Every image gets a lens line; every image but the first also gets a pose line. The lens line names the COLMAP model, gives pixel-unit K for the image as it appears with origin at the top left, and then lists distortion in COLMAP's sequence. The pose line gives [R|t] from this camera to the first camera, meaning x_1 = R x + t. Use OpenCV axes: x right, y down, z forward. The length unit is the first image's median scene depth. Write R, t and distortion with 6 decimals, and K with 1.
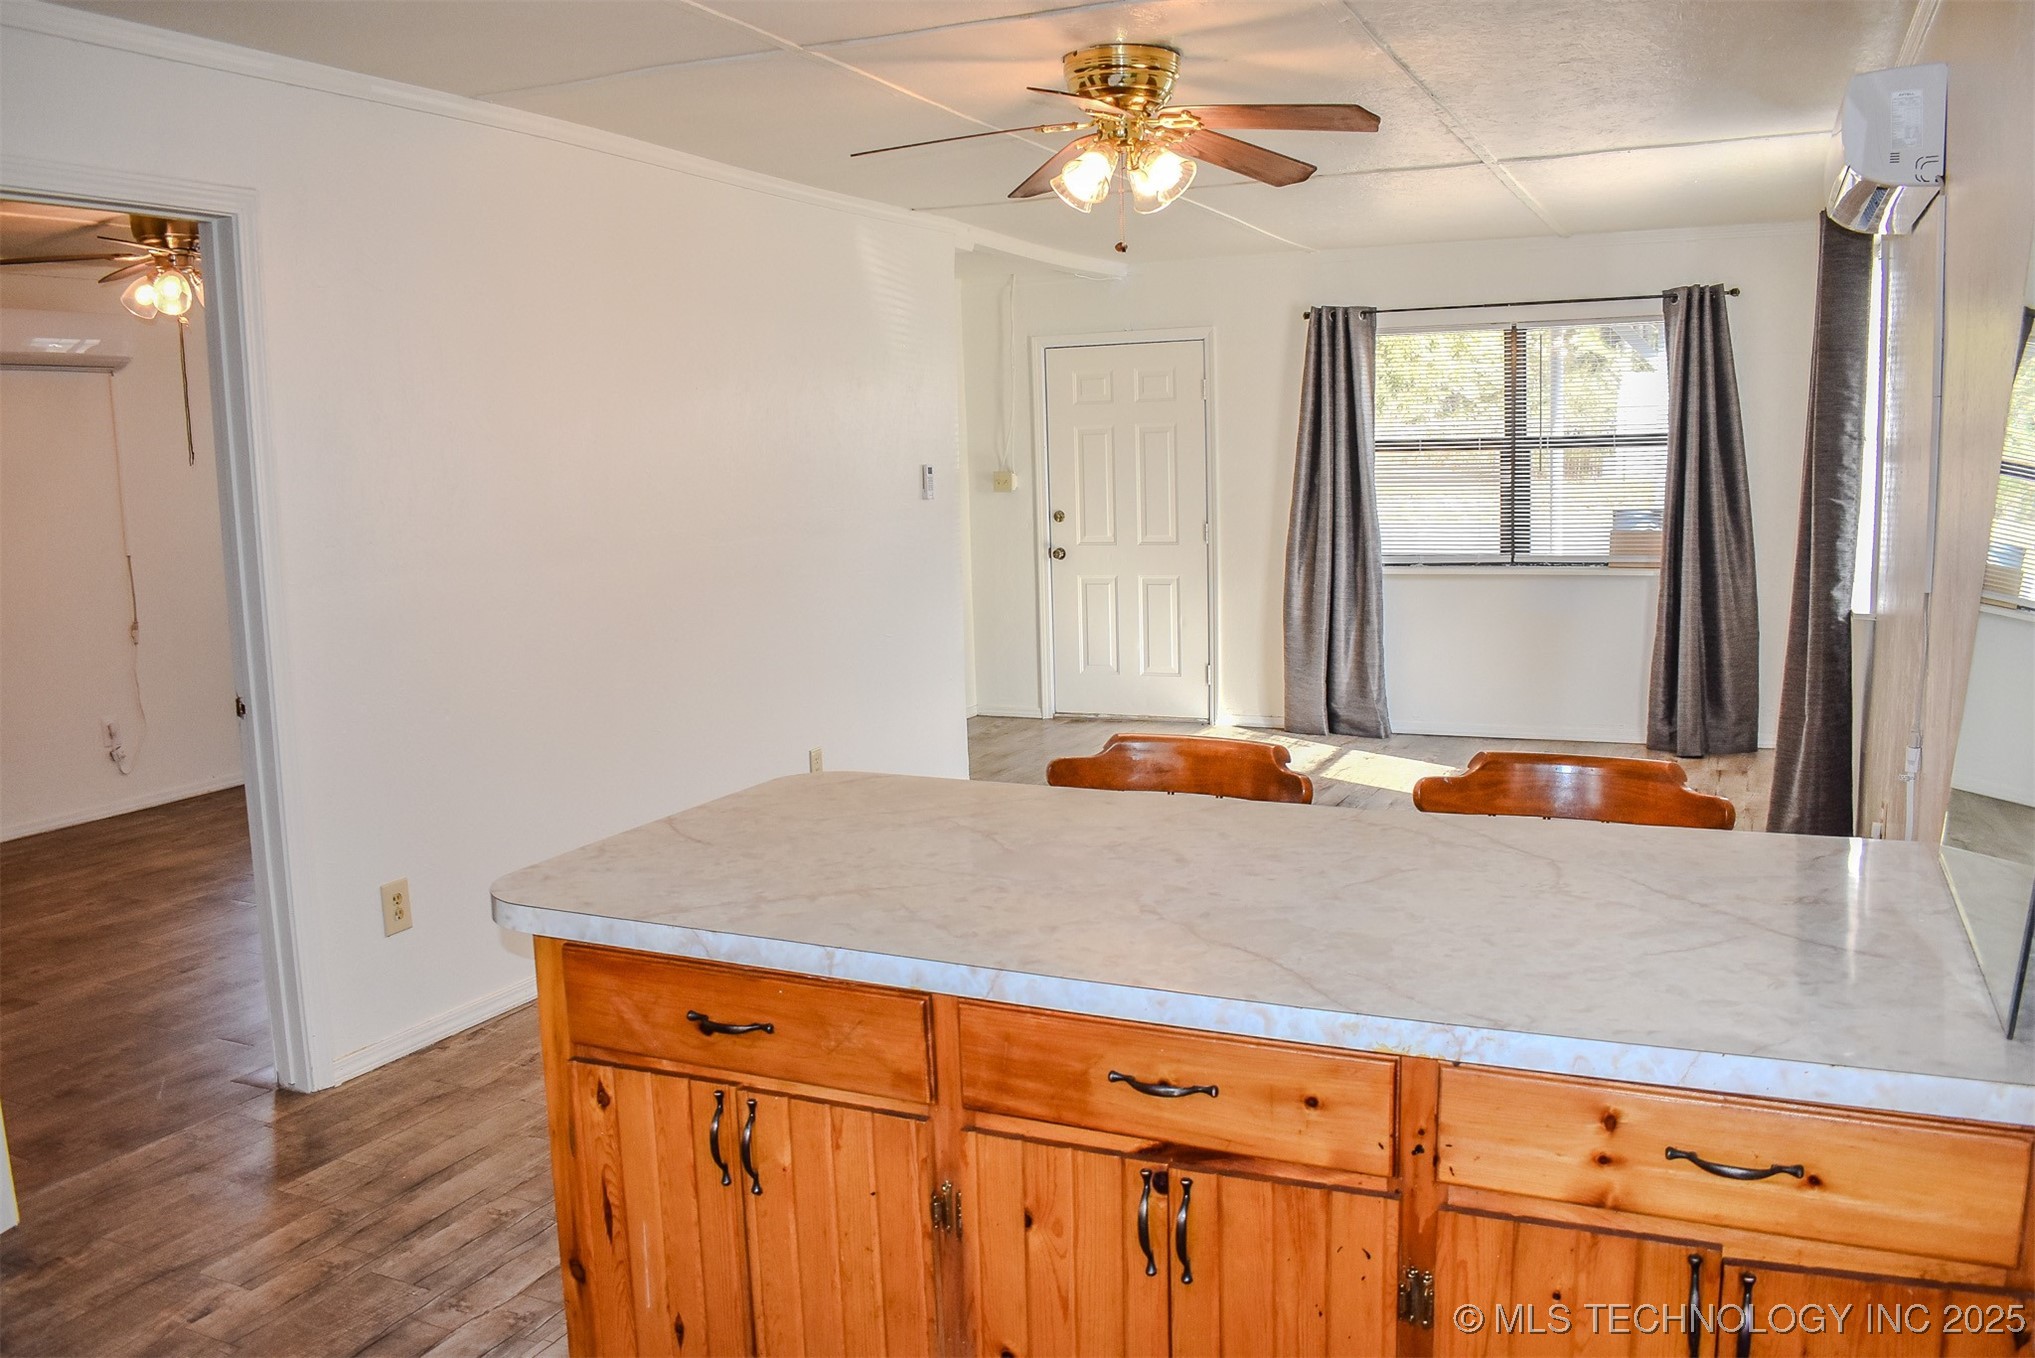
lens RADIAL K [[1598.8, 0, 1027.5], [0, 1598.8, 680.1], [0, 0, 1]] dist [-0.095605, 0.018464]
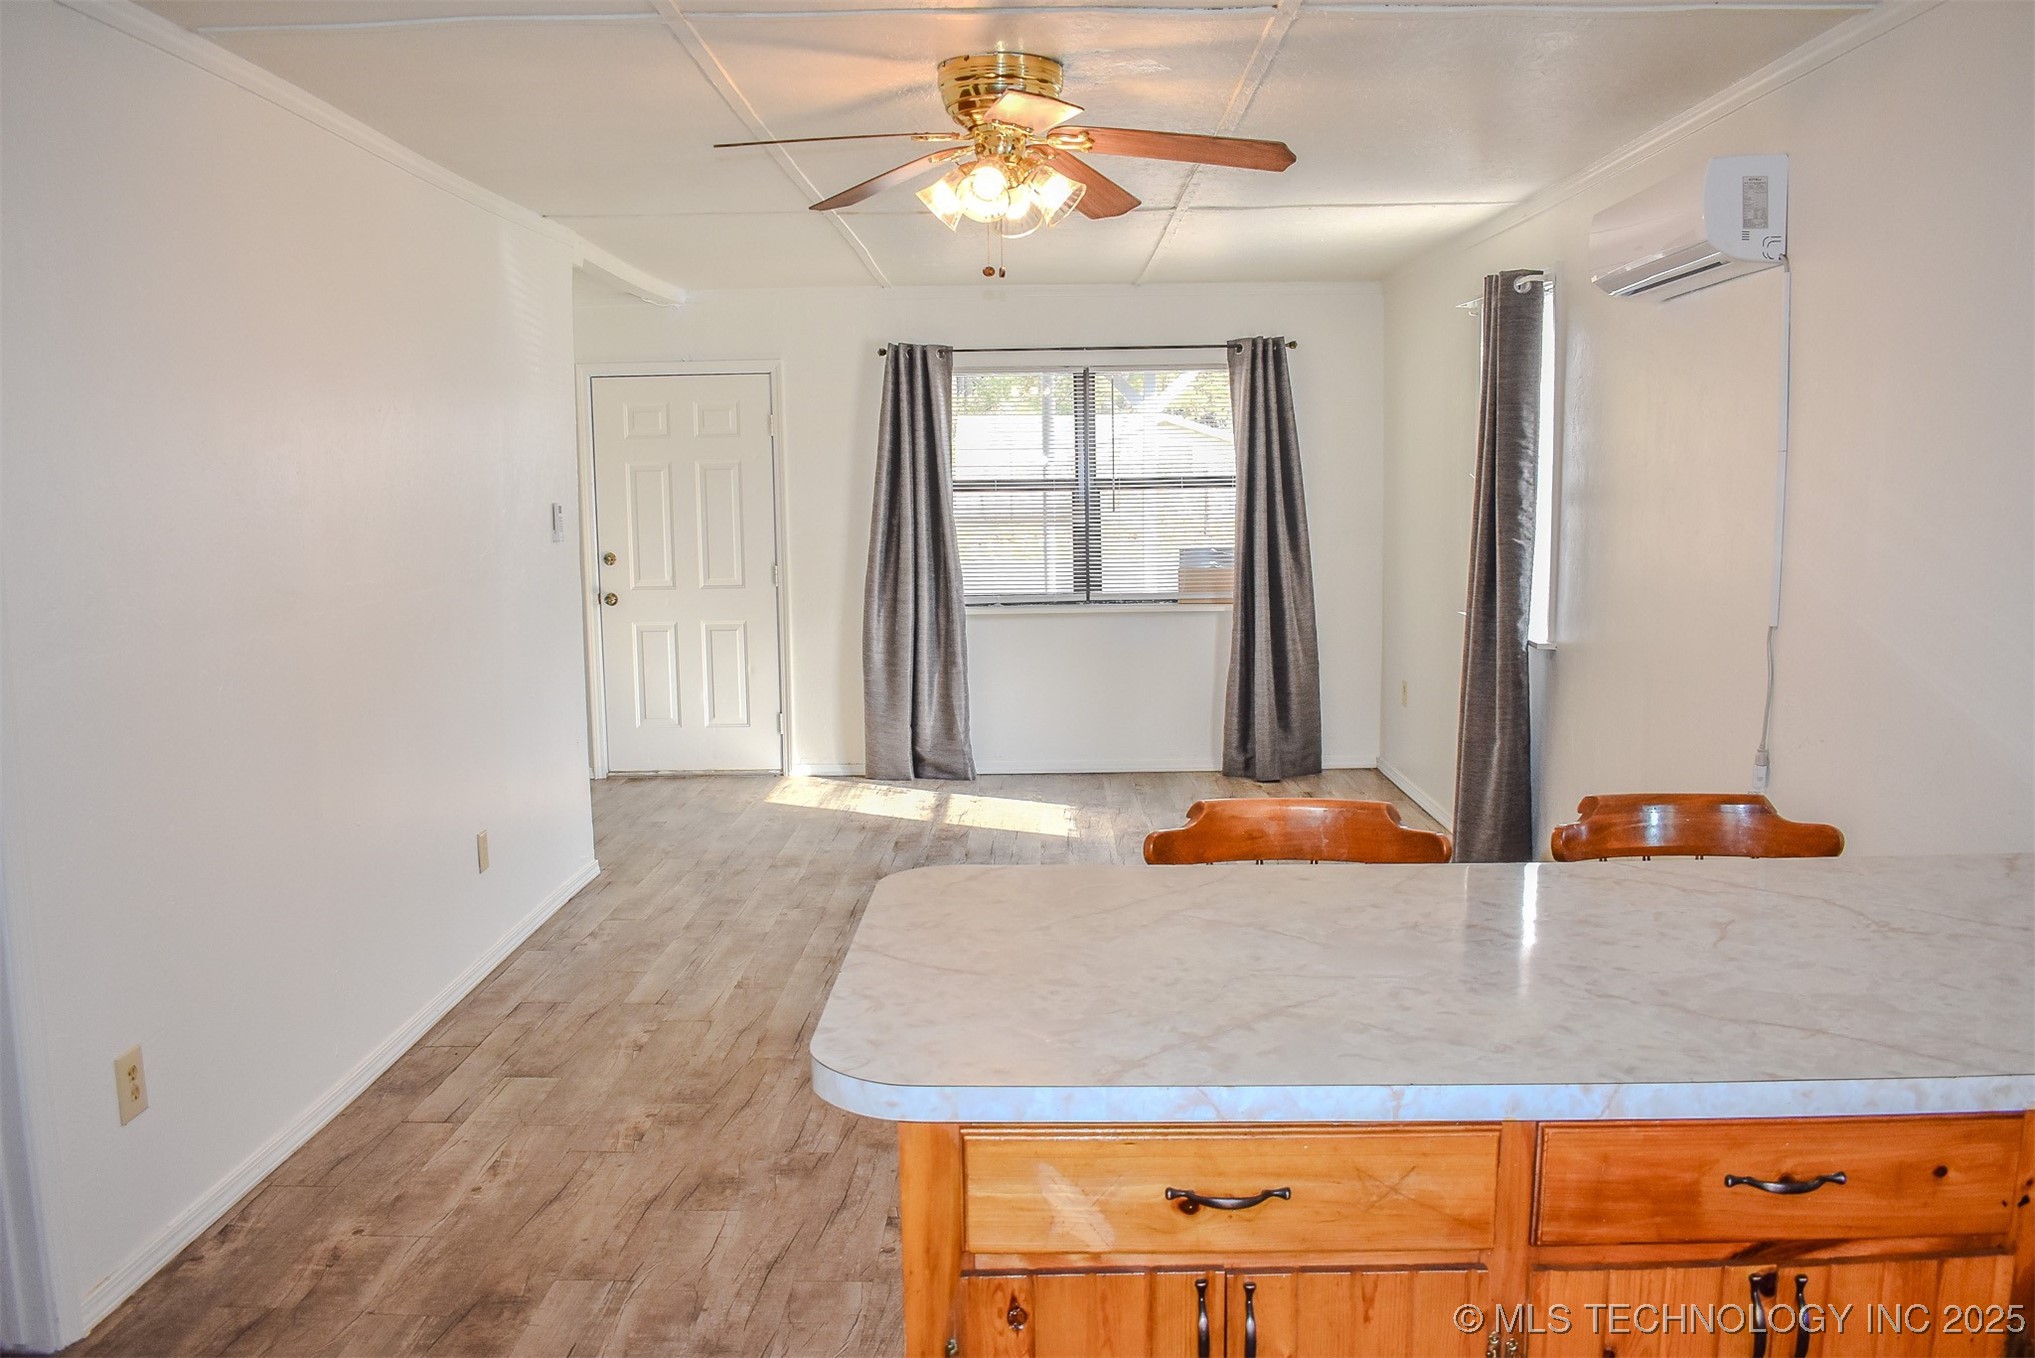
lens RADIAL K [[1604.8, 0, 1017.5], [0, 1604.8, 679.0], [0, 0, 1]] dist [-0.091849, 0.009450]
pose [[0.918355, -0.033633, 0.394325, -0.156616], [0.043329, 0.998937, -0.015709, -0.010378], [-0.393378, 0.031512, 0.918837, 0.075509]]
